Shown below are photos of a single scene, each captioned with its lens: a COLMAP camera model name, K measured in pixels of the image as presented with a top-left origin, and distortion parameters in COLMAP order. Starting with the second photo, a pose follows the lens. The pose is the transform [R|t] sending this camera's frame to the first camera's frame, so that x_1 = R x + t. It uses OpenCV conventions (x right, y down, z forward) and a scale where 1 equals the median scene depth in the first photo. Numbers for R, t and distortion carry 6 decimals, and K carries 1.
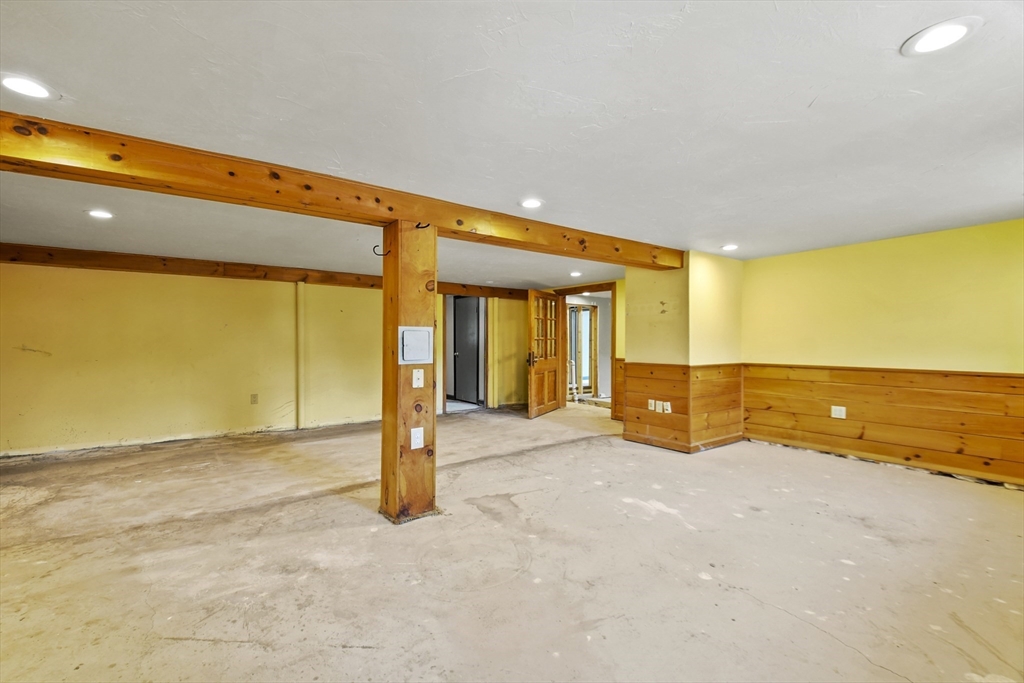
lens RADIAL K [[444.6, 0, 508.4], [0, 444.6, 345.2], [0, 0, 1]] dist [-0.001180, -0.010647]
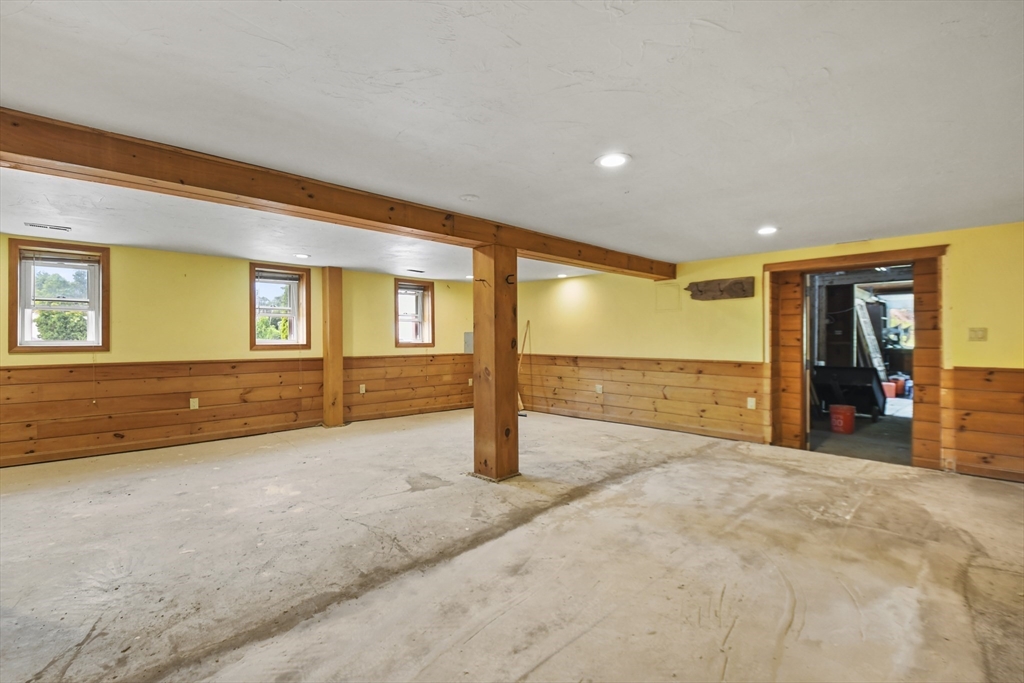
lens RADIAL K [[455.0, 0, 512.0], [0, 455.0, 341.5], [0, 0, 1]] dist [-0.001637, -0.000307]
pose [[-0.988688, -0.002628, -0.149966, -0.070042], [-0.004781, 0.999891, 0.013997, -0.021651], [0.149913, 0.014556, -0.988592, 2.110641]]
